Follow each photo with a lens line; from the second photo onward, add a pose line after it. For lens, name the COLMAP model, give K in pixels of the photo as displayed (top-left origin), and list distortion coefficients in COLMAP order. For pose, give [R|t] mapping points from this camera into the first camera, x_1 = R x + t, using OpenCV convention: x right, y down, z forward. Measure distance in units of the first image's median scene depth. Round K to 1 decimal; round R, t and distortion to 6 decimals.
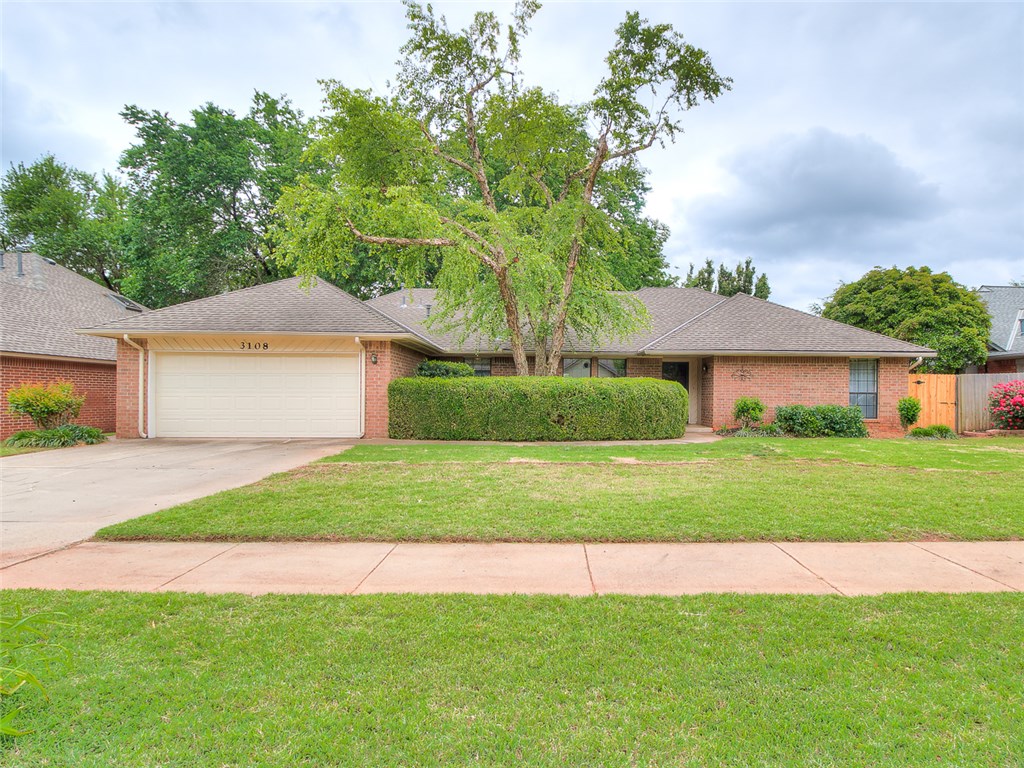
lens RADIAL K [[557.1, 0, 510.7], [0, 557.1, 371.6], [0, 0, 1]] dist [0.001550, 0.000643]
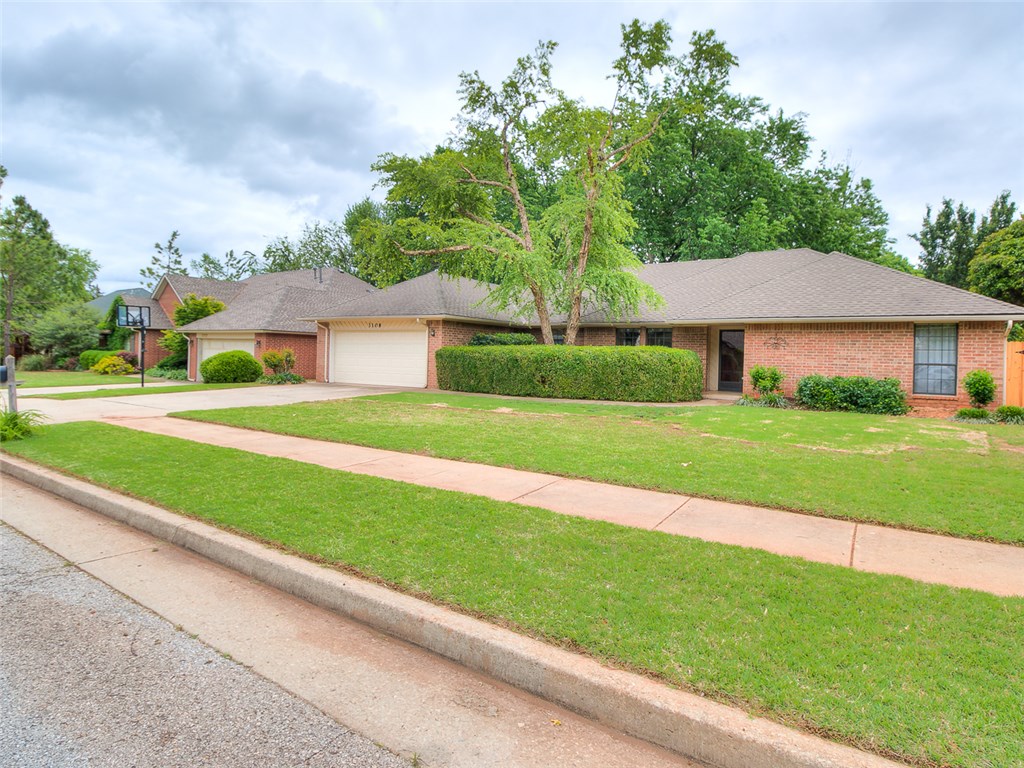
lens RADIAL K [[548.4, 0, 510.3], [0, 548.4, 324.6], [0, 0, 1]] dist [-0.002781, -0.000349]
pose [[0.832726, -0.019714, -0.553333, 0.618332], [0.008376, 0.999700, -0.023012, -0.008807], [0.553621, 0.014528, 0.832642, -0.051674]]
